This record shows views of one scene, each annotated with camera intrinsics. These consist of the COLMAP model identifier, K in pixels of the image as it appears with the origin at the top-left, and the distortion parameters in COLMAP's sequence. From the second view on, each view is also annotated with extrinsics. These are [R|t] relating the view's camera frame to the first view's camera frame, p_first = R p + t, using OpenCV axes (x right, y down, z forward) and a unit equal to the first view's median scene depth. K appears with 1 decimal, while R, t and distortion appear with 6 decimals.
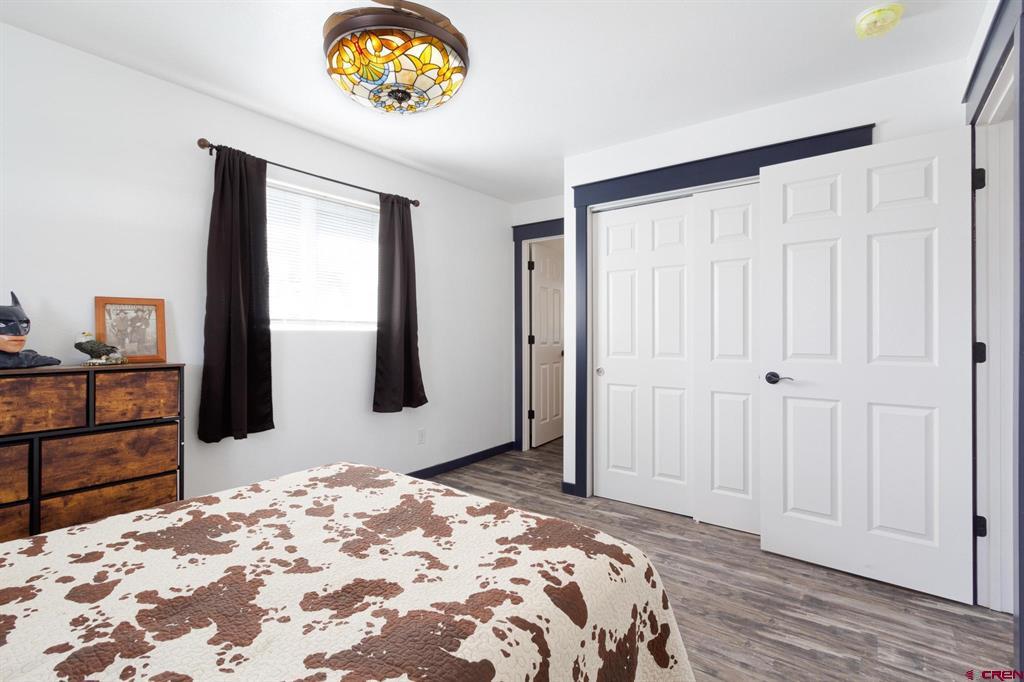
lens RADIAL K [[472.9, 0, 509.4], [0, 472.9, 337.7], [0, 0, 1]] dist [-0.002607, 0.000067]
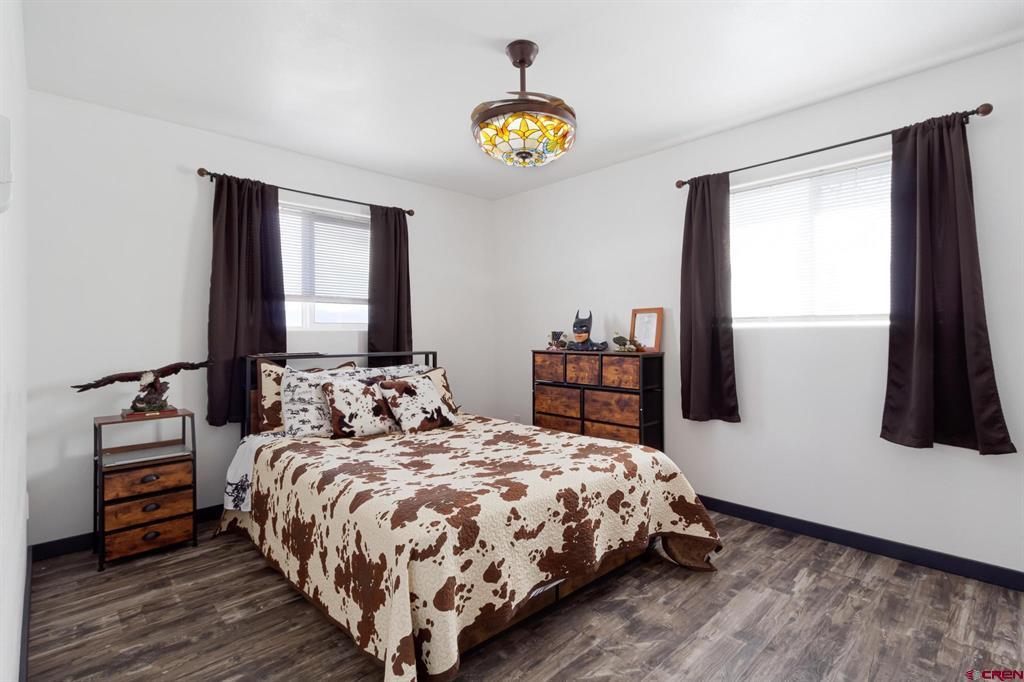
lens RADIAL K [[472.9, 0, 509.2], [0, 472.9, 336.6], [0, 0, 1]] dist [-0.002607, 0.000067]
pose [[-0.140140, 0.008083, -0.990099, 0.820777], [0.001058, 0.999967, 0.008014, -0.008169], [0.990131, 0.000076, -0.140144, 0.853616]]
